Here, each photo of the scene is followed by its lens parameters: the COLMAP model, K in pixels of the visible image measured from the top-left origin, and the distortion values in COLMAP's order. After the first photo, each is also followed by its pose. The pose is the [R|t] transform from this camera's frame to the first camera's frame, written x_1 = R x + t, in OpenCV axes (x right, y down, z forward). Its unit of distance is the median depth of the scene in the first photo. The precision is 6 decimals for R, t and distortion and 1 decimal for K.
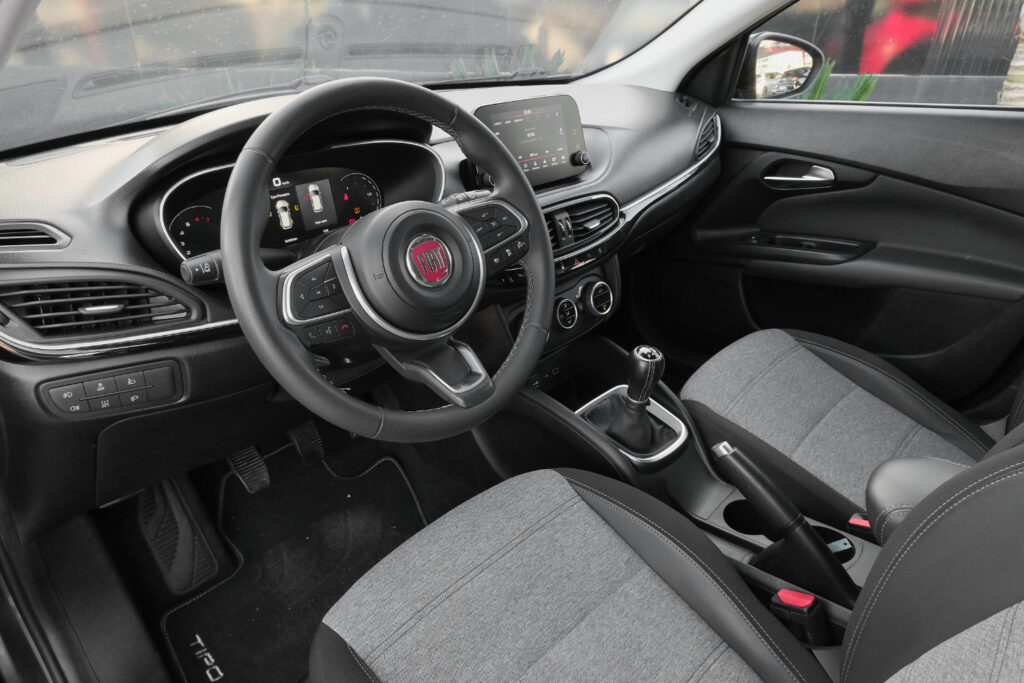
lens RADIAL K [[652.7, 0, 509.6], [0, 652.7, 345.1], [0, 0, 1]] dist [-0.002220, 0.001536]
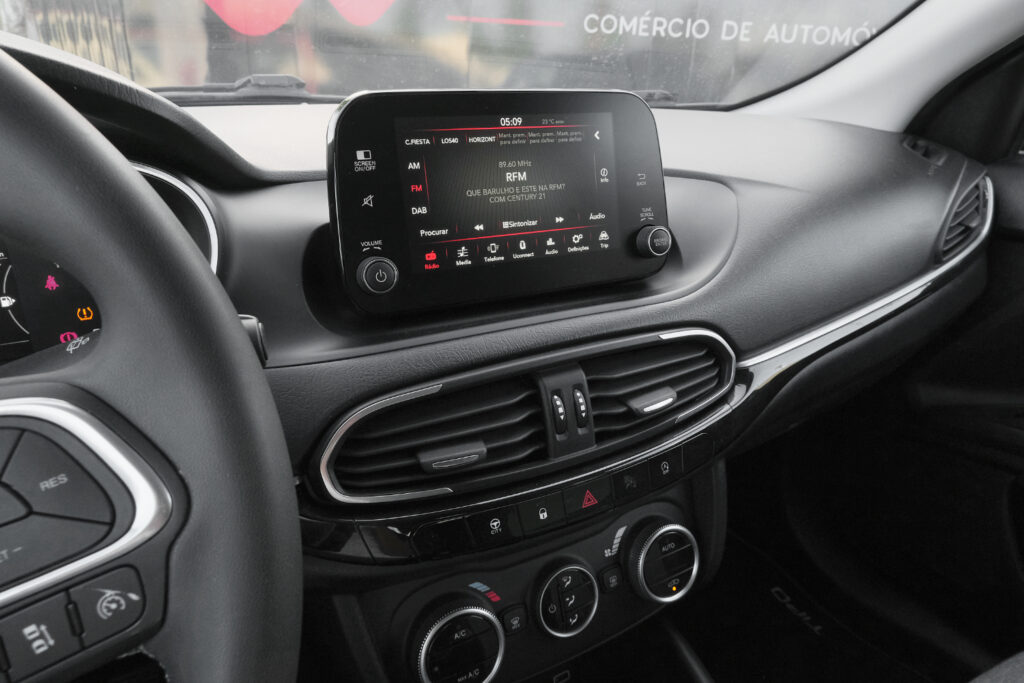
lens RADIAL K [[652.7, 0, 516.2], [0, 652.7, 337.3], [0, 0, 1]] dist [-0.002220, 0.001536]
pose [[0.960213, 0.124721, -0.249873, 0.134065], [-0.148284, 0.985885, -0.077735, -0.170471], [0.236651, 0.111694, 0.965153, 0.549492]]
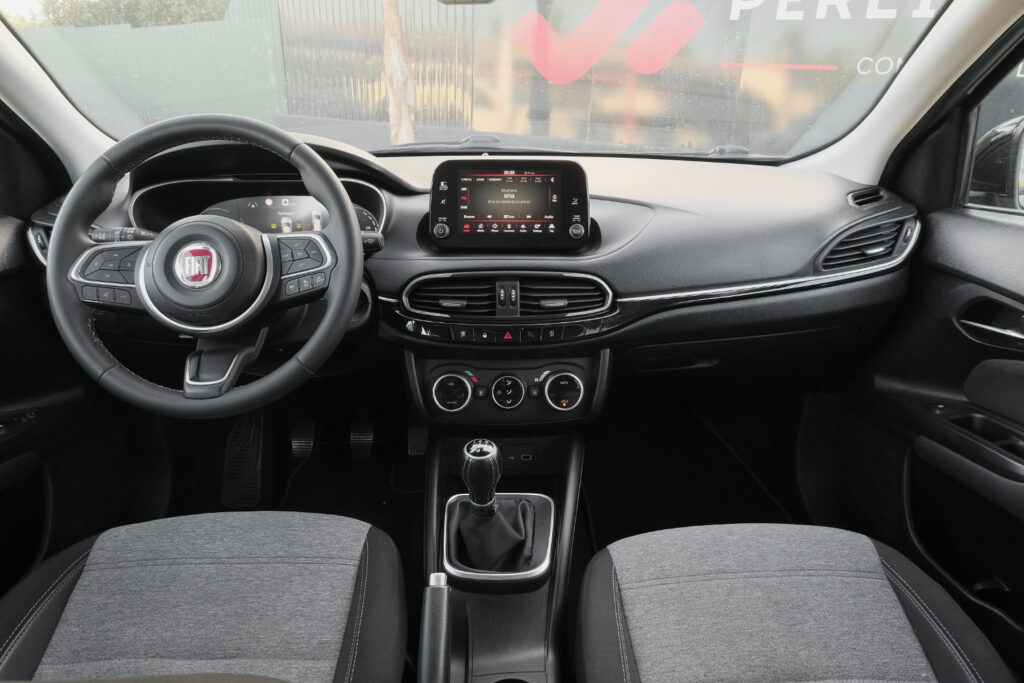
lens RADIAL K [[652.7, 0, 501.6], [0, 652.7, 339.1], [0, 0, 1]] dist [-0.002220, 0.001536]
pose [[0.712302, 0.253996, -0.654302, 0.630463], [-0.333119, 0.942879, 0.003372, -0.112586], [0.617784, 0.215559, 0.756225, 0.285697]]
